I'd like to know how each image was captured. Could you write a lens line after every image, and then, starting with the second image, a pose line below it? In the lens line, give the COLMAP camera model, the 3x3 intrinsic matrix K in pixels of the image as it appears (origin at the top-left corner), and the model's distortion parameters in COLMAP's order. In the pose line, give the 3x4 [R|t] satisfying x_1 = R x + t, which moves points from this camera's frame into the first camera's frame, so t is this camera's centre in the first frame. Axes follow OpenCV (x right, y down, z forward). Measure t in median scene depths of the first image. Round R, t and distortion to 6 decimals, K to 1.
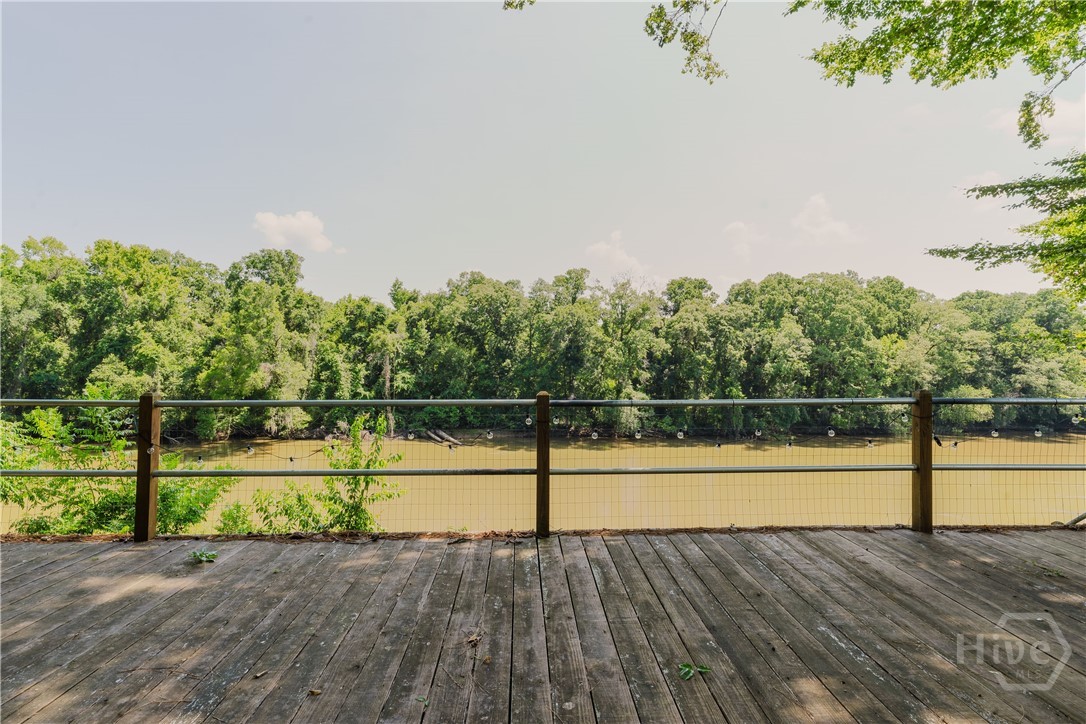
lens RADIAL K [[619.8, 0, 543.4], [0, 619.8, 331.5], [0, 0, 1]] dist [0.001119, 0.000108]
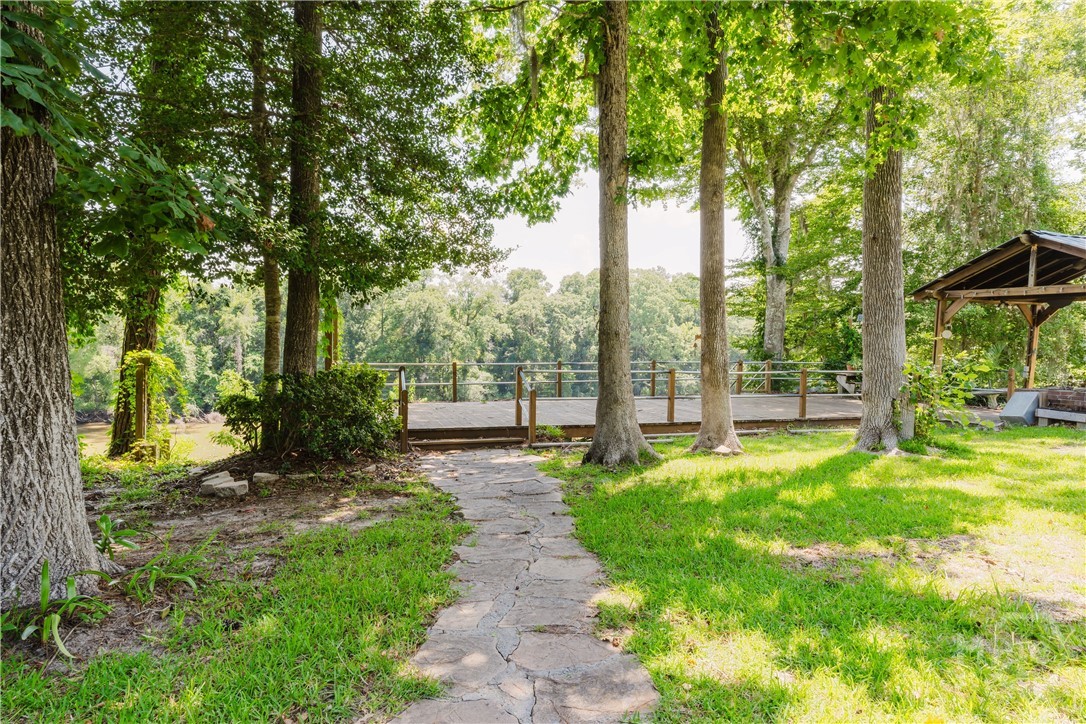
lens RADIAL K [[619.8, 0, 543.4], [0, 619.8, 331.5], [0, 0, 1]] dist [0.001119, 0.000108]
pose [[0.962994, 0.006691, 0.269441, -0.042658], [-0.015030, 0.999469, 0.028899, -0.008193], [-0.269105, -0.031879, 0.962583, -0.098660]]
